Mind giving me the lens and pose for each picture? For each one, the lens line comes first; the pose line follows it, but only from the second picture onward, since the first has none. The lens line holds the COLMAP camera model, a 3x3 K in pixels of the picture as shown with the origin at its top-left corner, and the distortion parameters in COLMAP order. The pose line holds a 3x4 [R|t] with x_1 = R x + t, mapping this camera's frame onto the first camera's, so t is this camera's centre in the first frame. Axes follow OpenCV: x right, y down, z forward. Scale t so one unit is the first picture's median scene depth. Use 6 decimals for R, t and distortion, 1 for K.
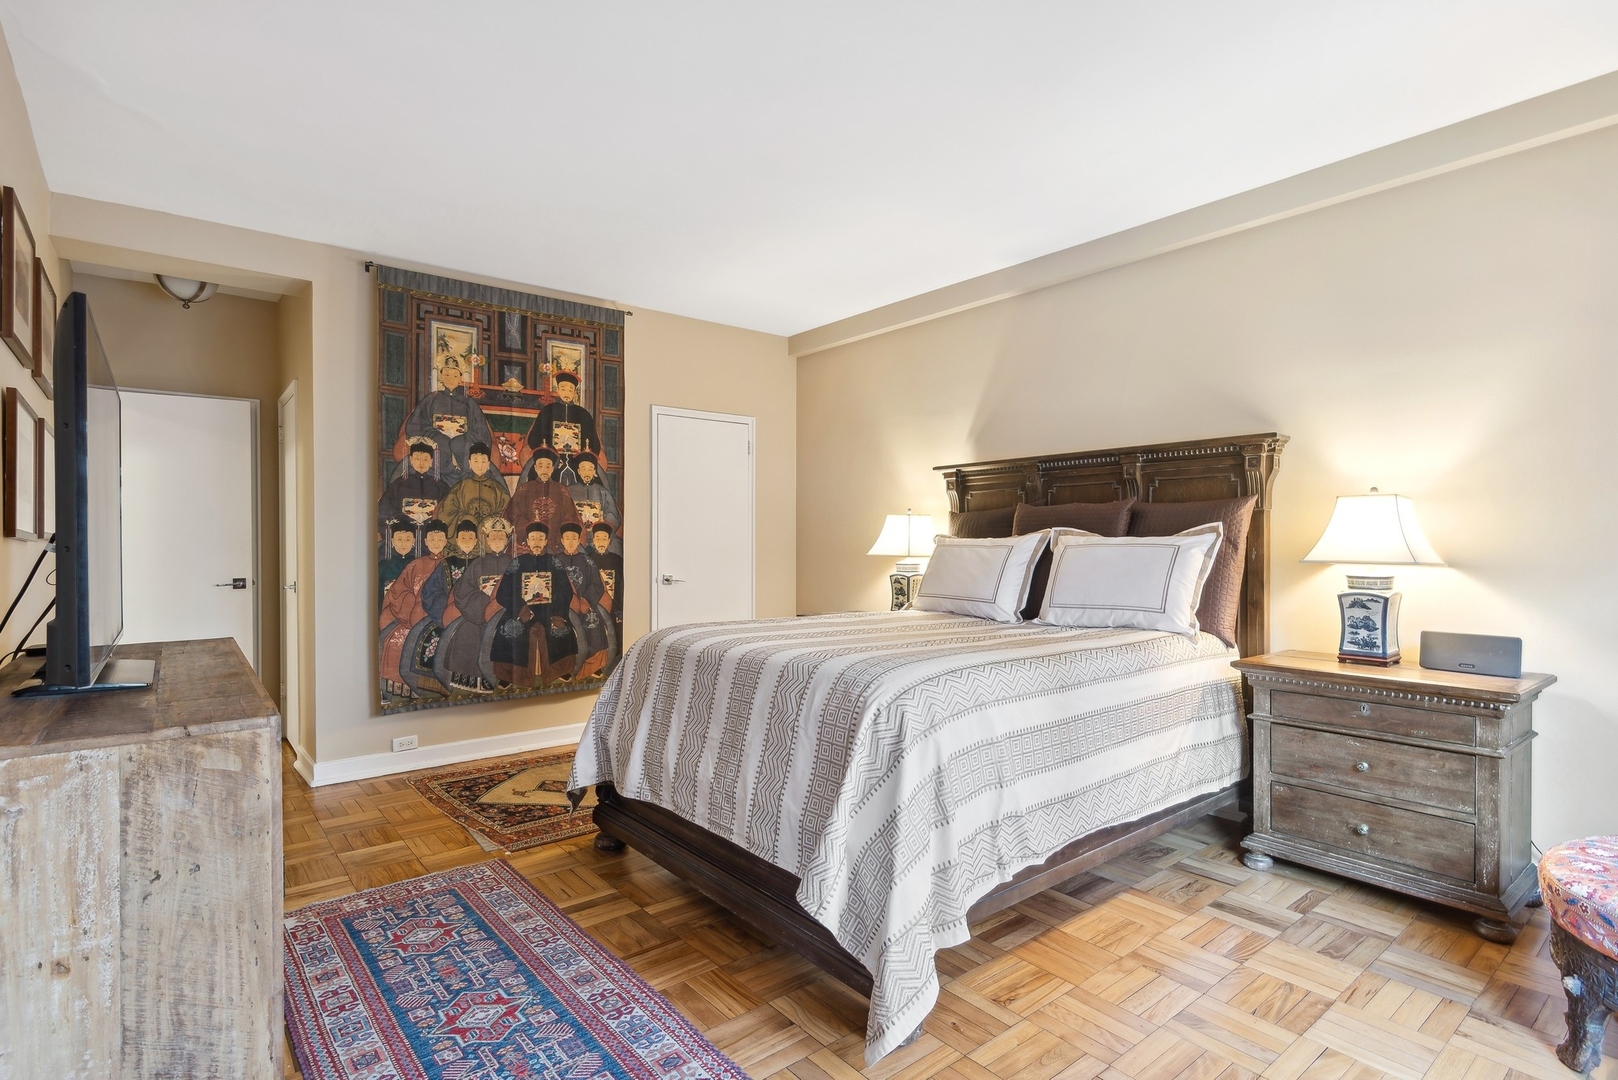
lens RADIAL K [[810.9, 0, 817.7], [0, 810.9, 541.2], [0, 0, 1]] dist [0.002645, -0.000612]
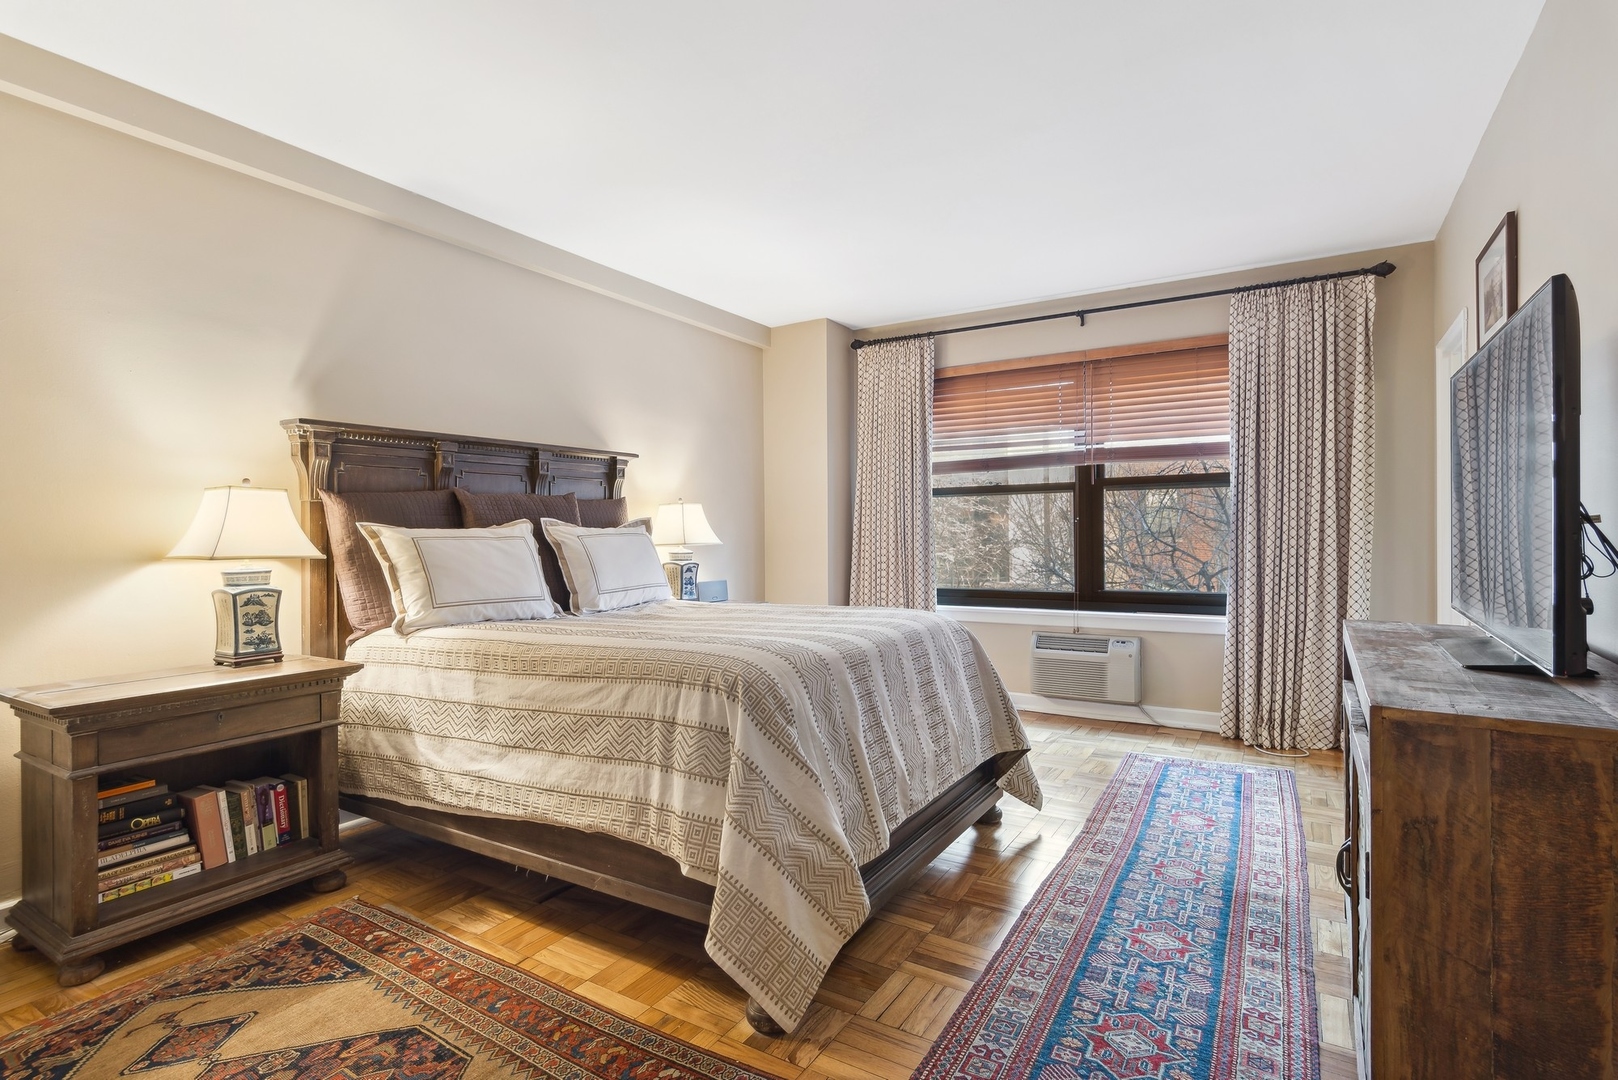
lens RADIAL K [[810.9, 0, 815.8], [0, 810.9, 538.4], [0, 0, 1]] dist [0.002645, -0.000612]
pose [[-0.344241, 0.001668, 0.938880, -1.158114], [0.009437, 0.999954, 0.001684, 0.011867], [-0.938834, 0.009440, -0.344241, 1.616217]]
